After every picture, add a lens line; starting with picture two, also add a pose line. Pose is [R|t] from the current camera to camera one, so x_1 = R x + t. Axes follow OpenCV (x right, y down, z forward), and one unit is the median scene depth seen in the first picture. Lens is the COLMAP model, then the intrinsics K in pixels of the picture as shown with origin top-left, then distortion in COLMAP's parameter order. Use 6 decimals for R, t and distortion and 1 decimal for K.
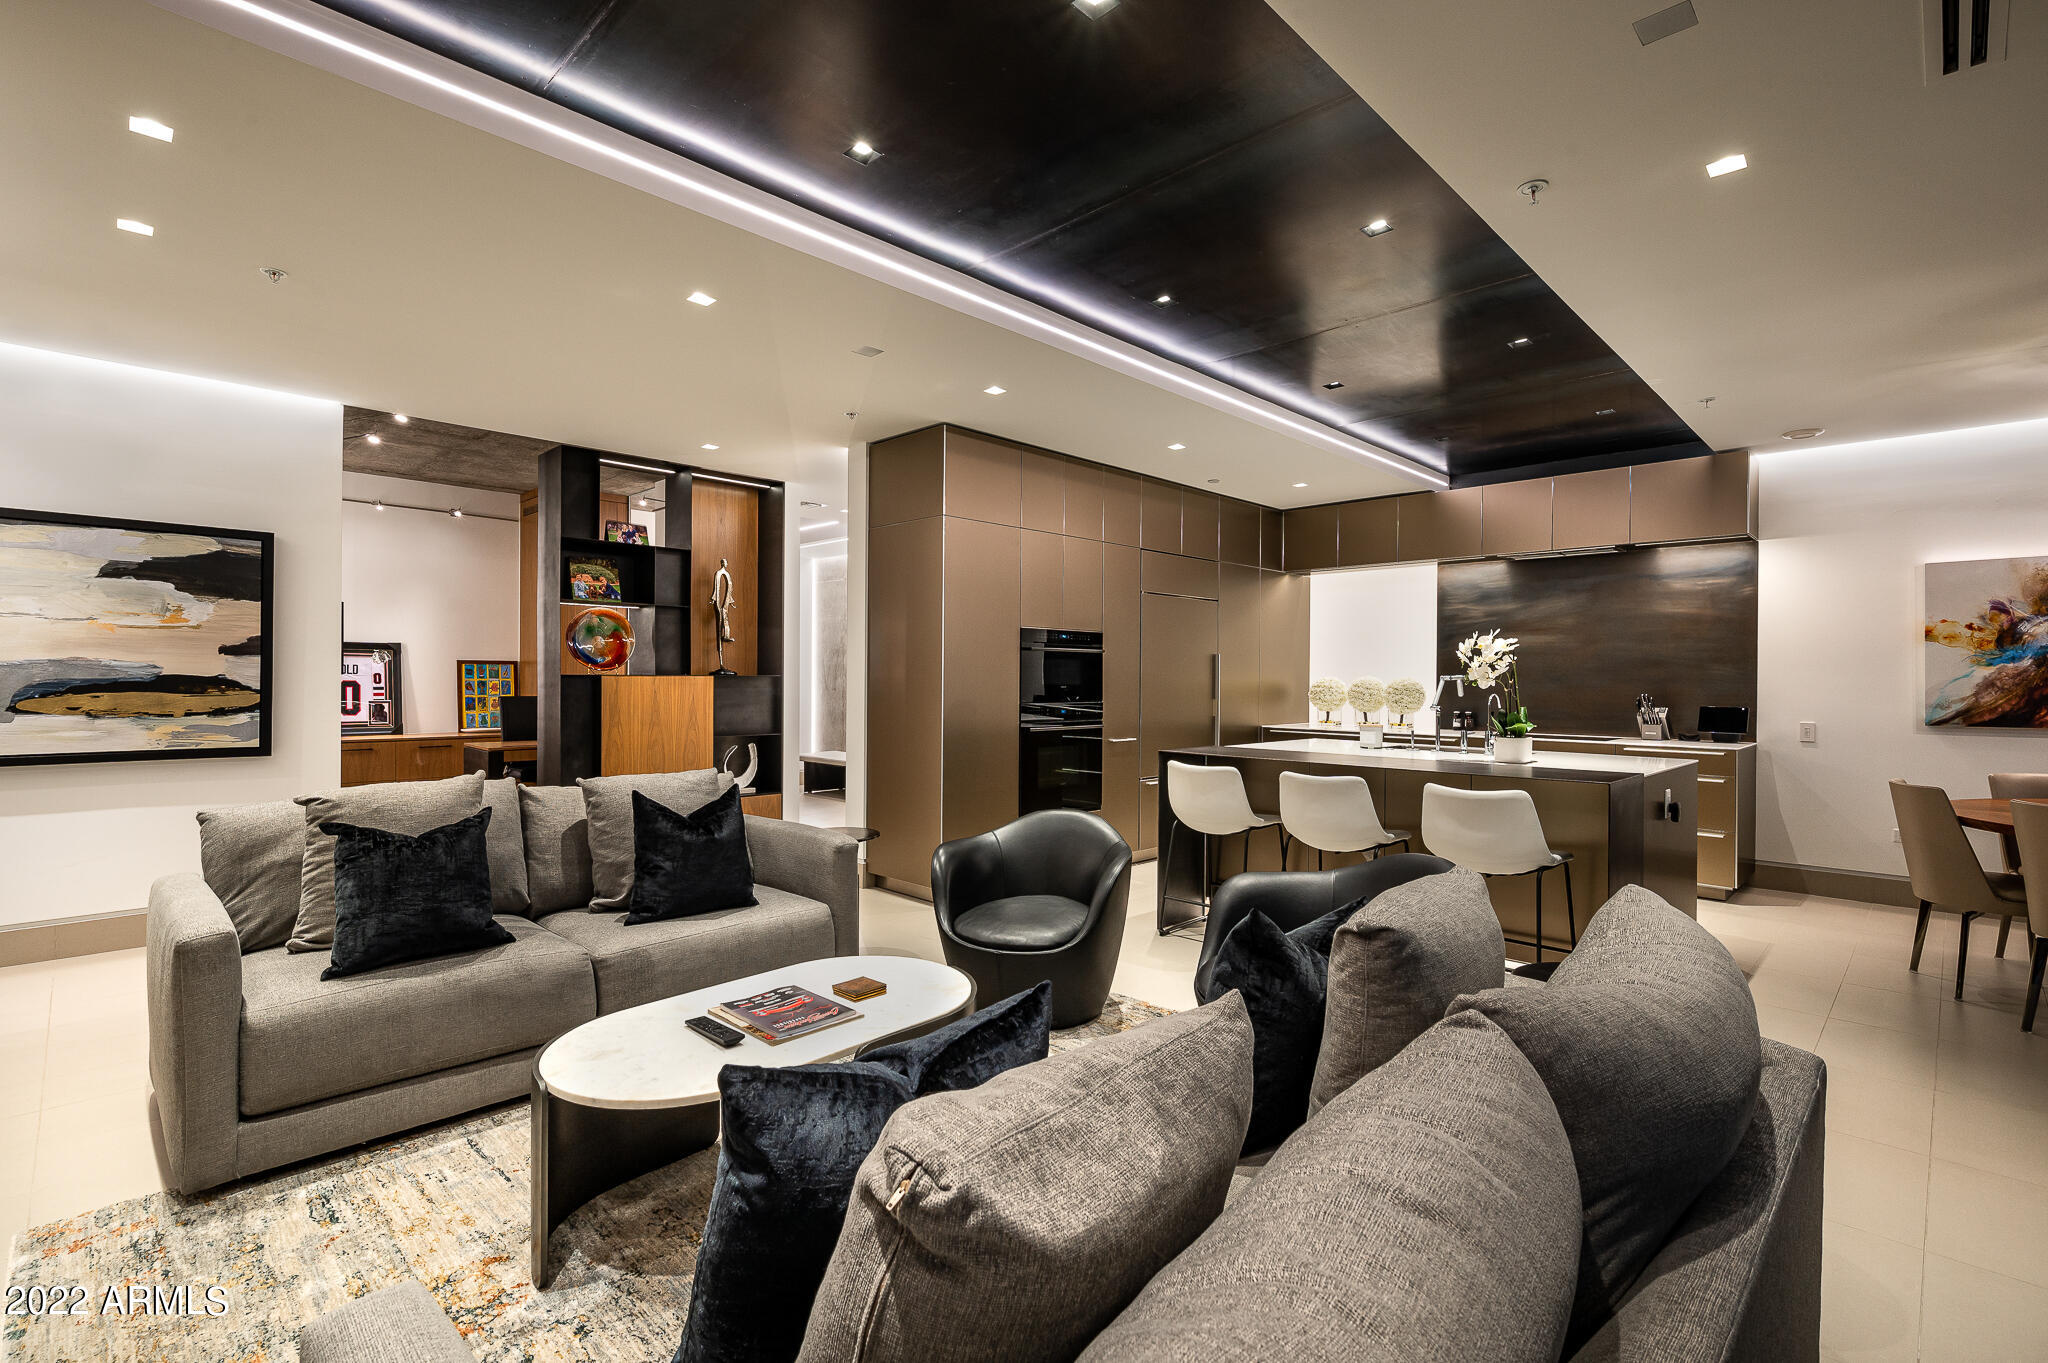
lens RADIAL K [[949.1, 0, 1020.5], [0, 949.1, 678.2], [0, 0, 1]] dist [0.001385, 0.000713]
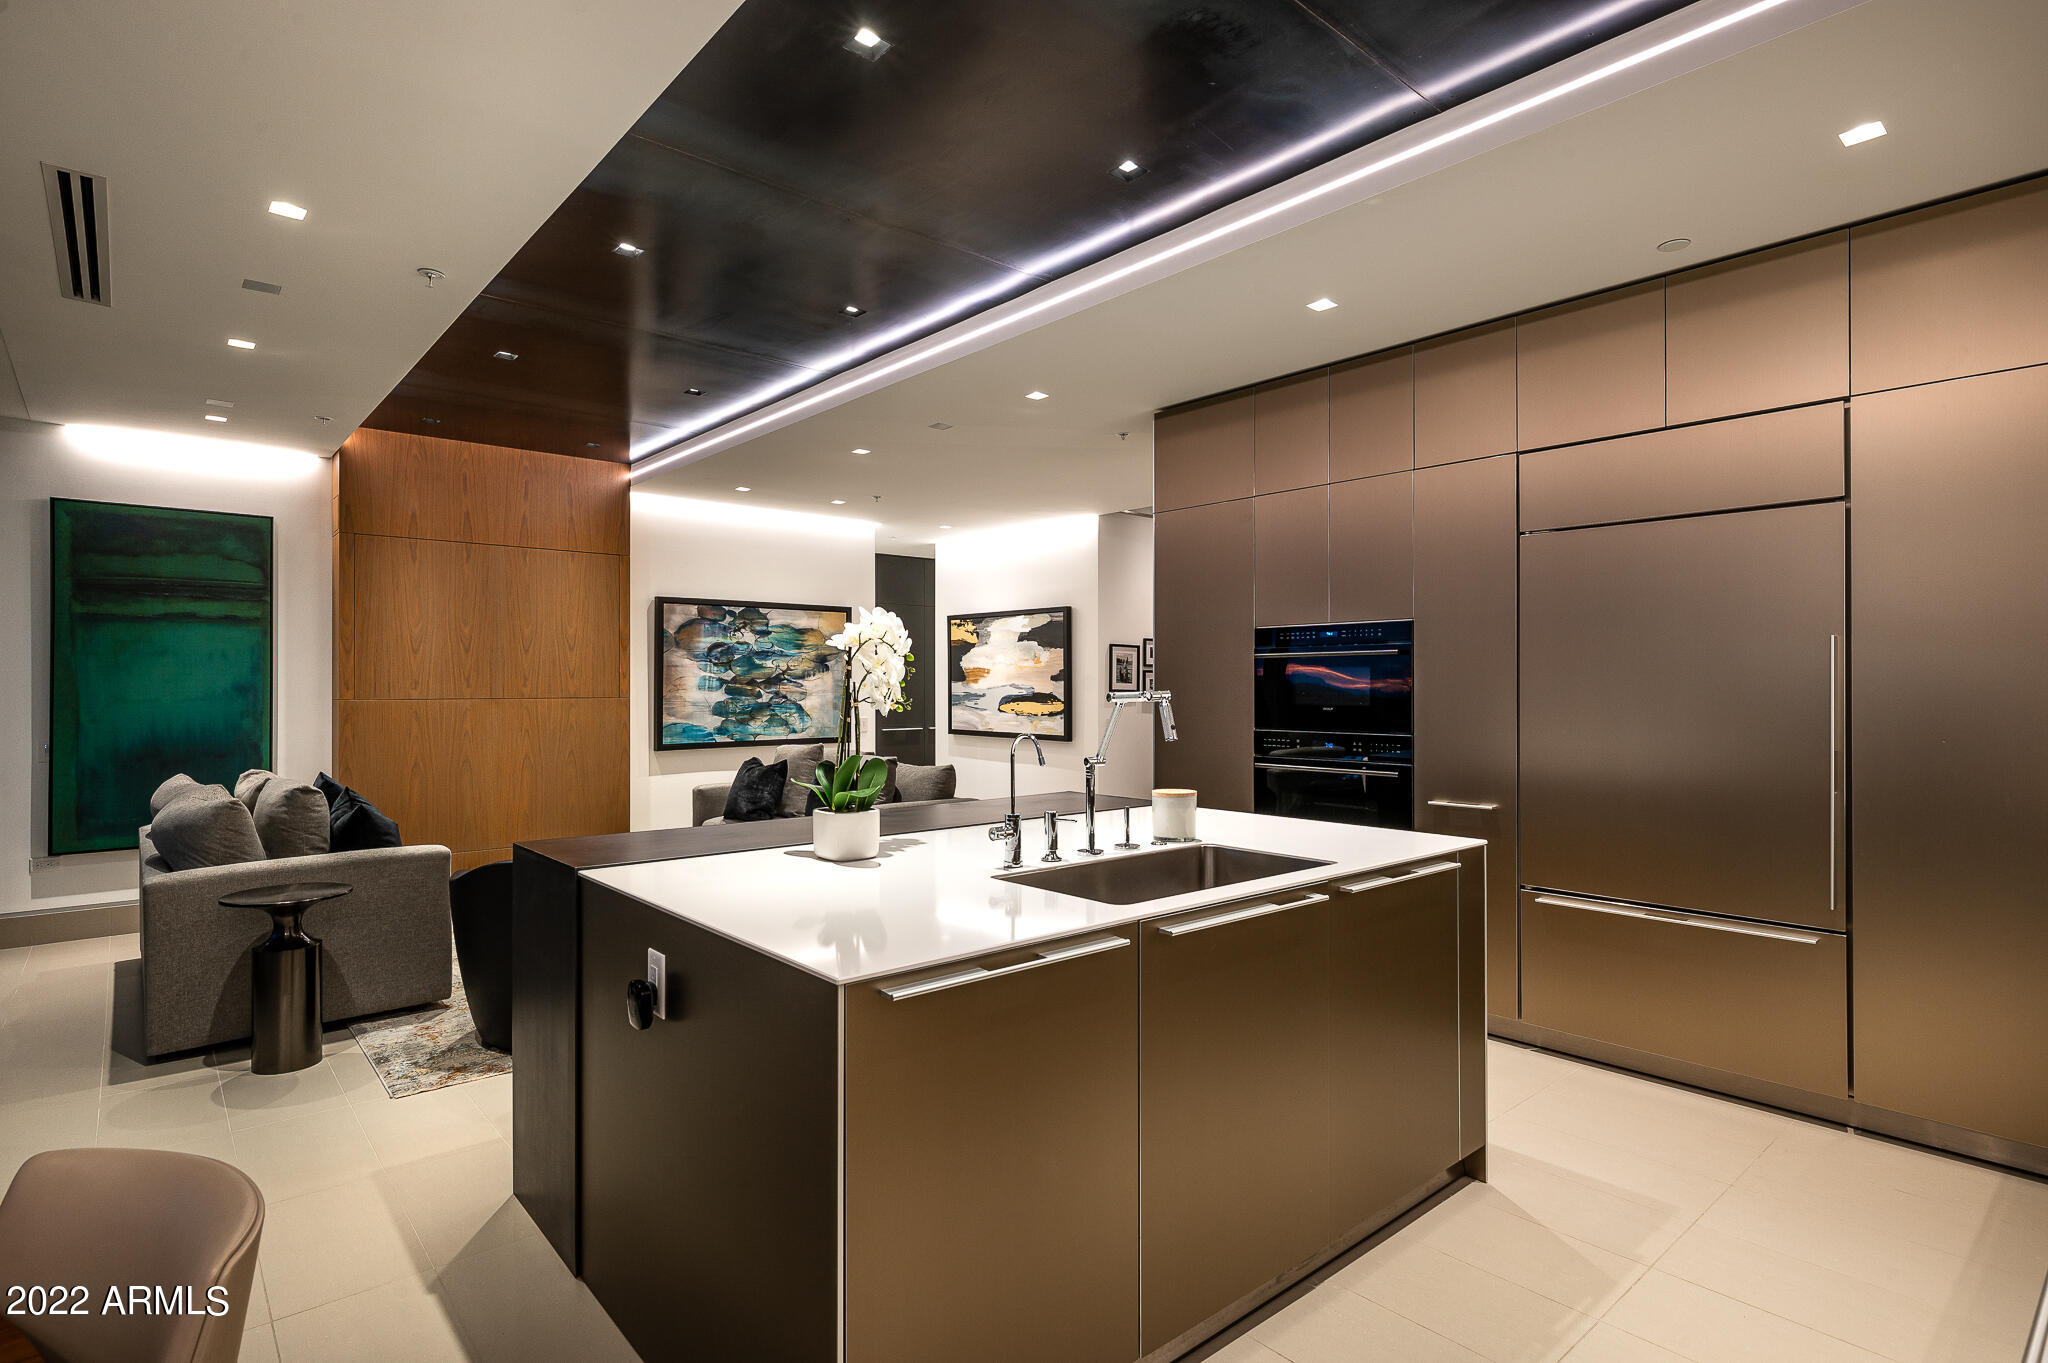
lens RADIAL K [[1030.3, 0, 1014.2], [0, 1030.3, 681.1], [0, 0, 1]] dist [0.005618, -0.000464]
pose [[-0.064599, -0.013235, -0.997824, 1.004589], [-0.004321, 0.999906, -0.012983, 0.000253], [0.997902, 0.003473, -0.064650, 1.029560]]
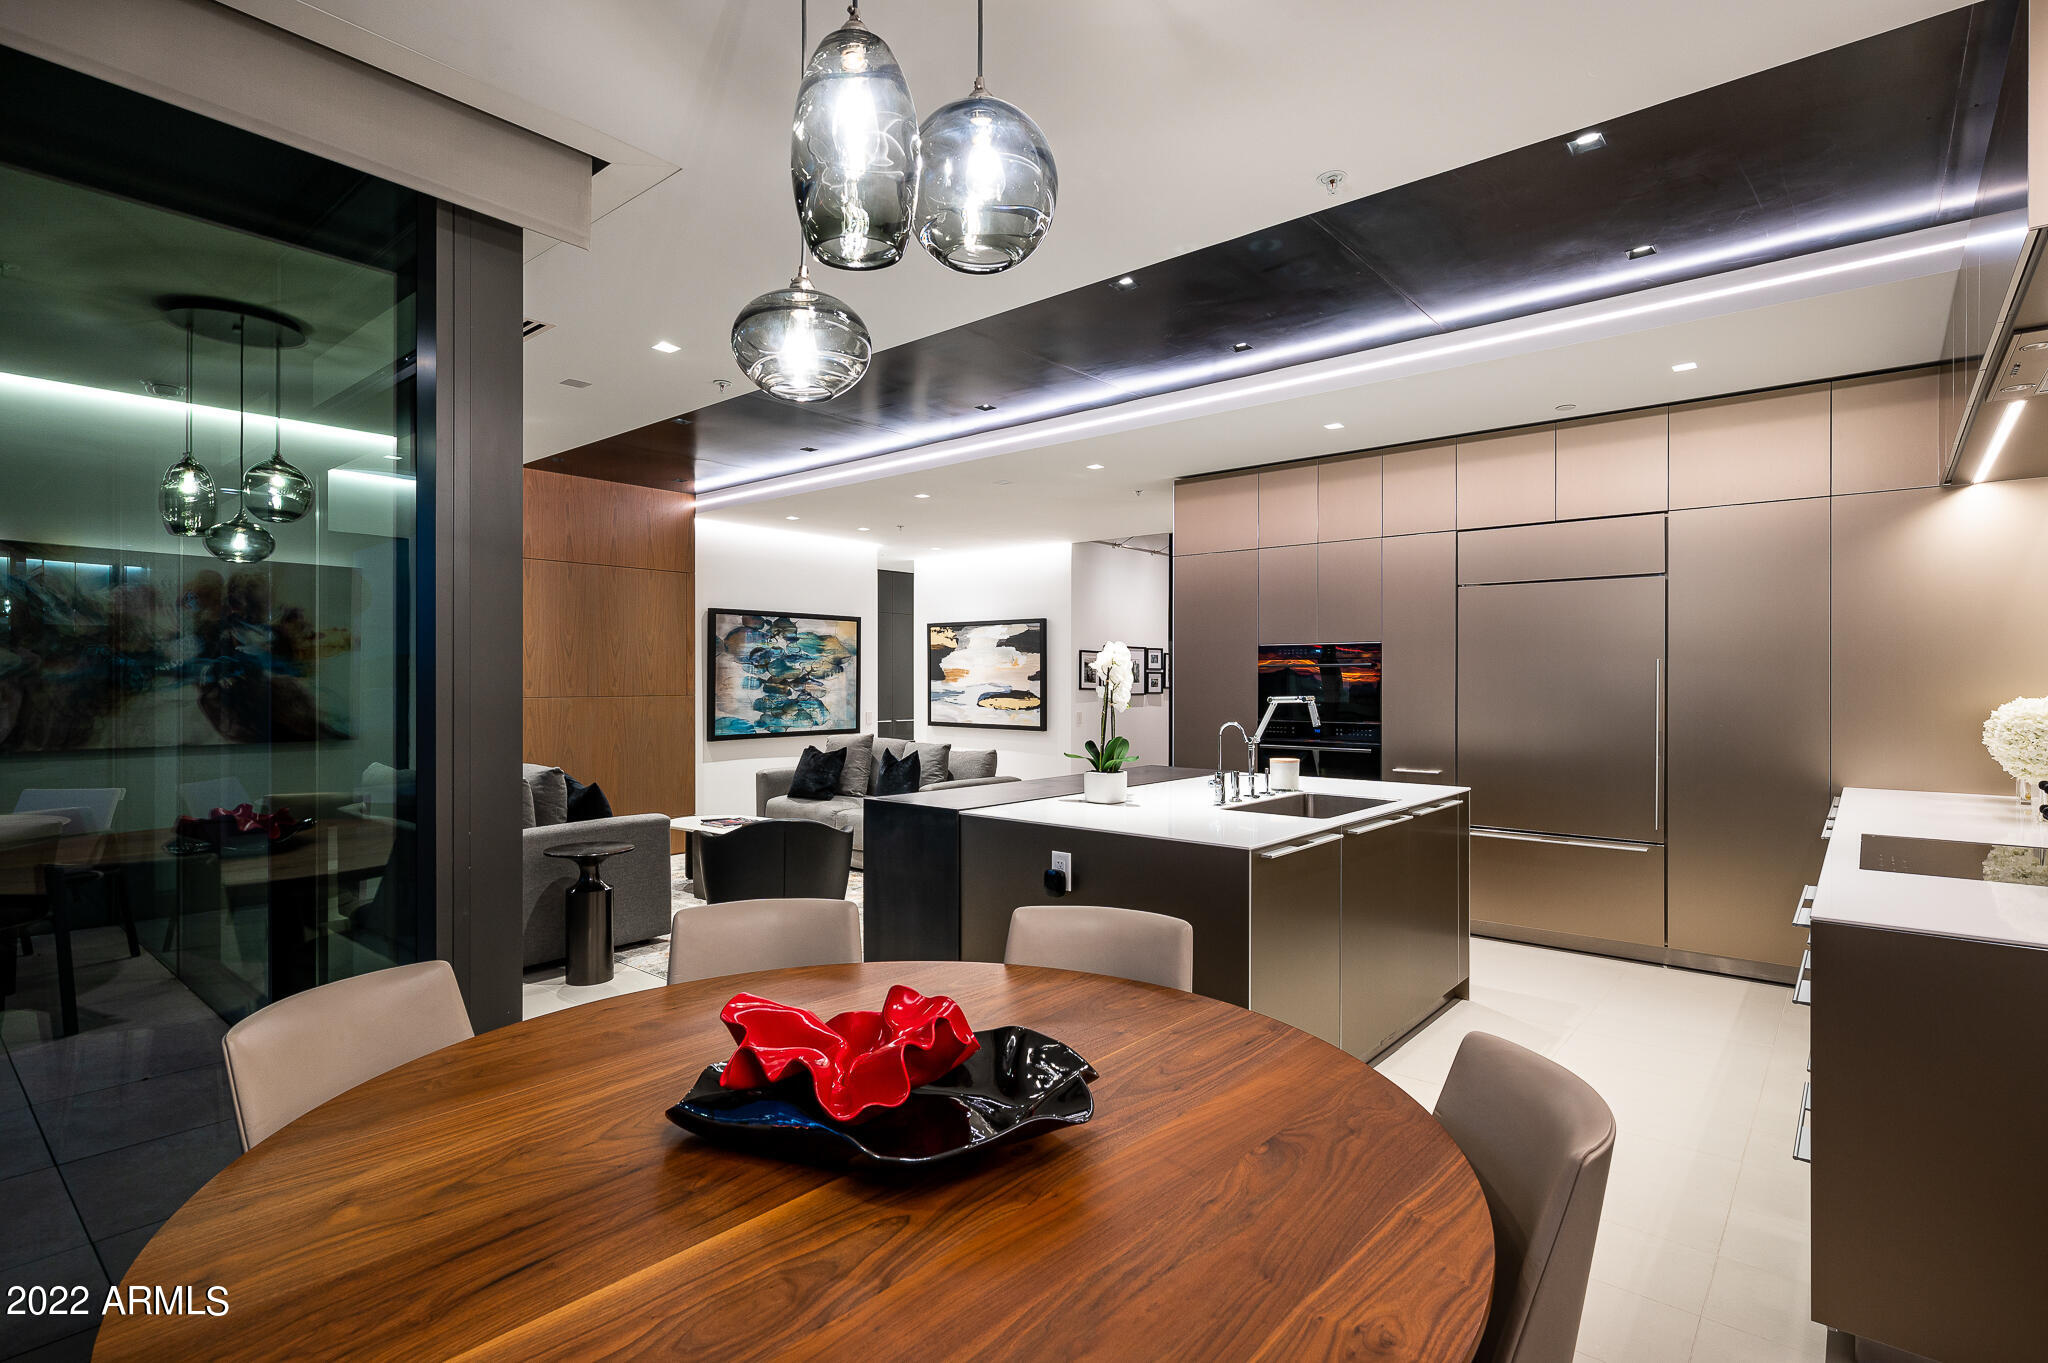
lens RADIAL K [[984.2, 0, 1024.8], [0, 984.2, 682.6], [0, 0, 1]] dist [0.002279, 0.000814]
pose [[0.084924, -0.006279, -0.996368, 1.246128], [-0.004430, 0.999968, -0.006679, -0.005701], [0.996378, 0.004981, 0.084894, 0.793205]]
